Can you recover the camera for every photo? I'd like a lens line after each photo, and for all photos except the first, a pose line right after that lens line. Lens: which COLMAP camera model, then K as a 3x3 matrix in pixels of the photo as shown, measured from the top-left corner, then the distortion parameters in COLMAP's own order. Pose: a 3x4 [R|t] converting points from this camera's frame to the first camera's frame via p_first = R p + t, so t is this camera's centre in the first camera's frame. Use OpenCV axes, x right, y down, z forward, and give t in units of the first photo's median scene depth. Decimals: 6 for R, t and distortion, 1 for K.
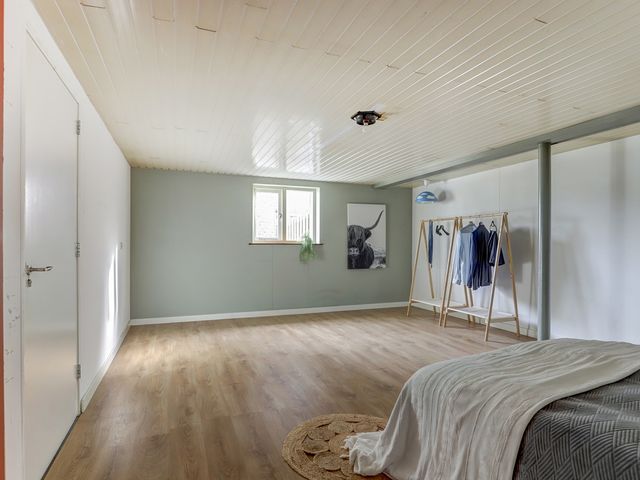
lens RADIAL K [[361.3, 0, 320.0], [0, 361.3, 240.0], [0, 0, 1]] dist [-0.002040, 0.000427]
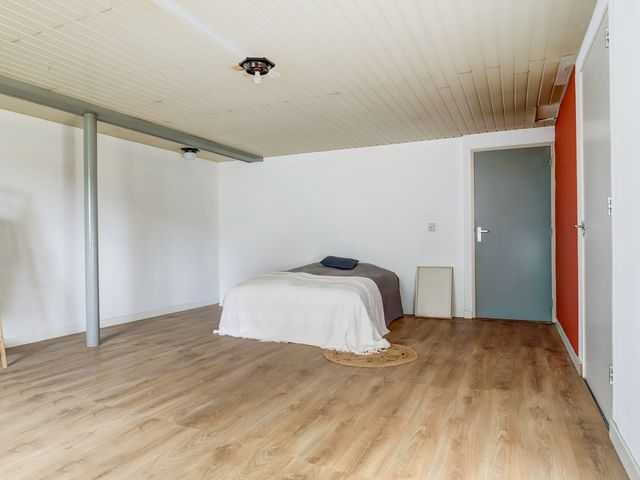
lens RADIAL K [[429.4, 0, 320.0], [0, 429.4, 240.0], [0, 0, 1]] dist [-0.002610, -0.001287]
pose [[-0.693398, 0.008369, 0.720507, -0.653017], [0.001922, 0.999950, -0.009765, 0.076233], [-0.720553, -0.005387, -0.693379, 1.492027]]
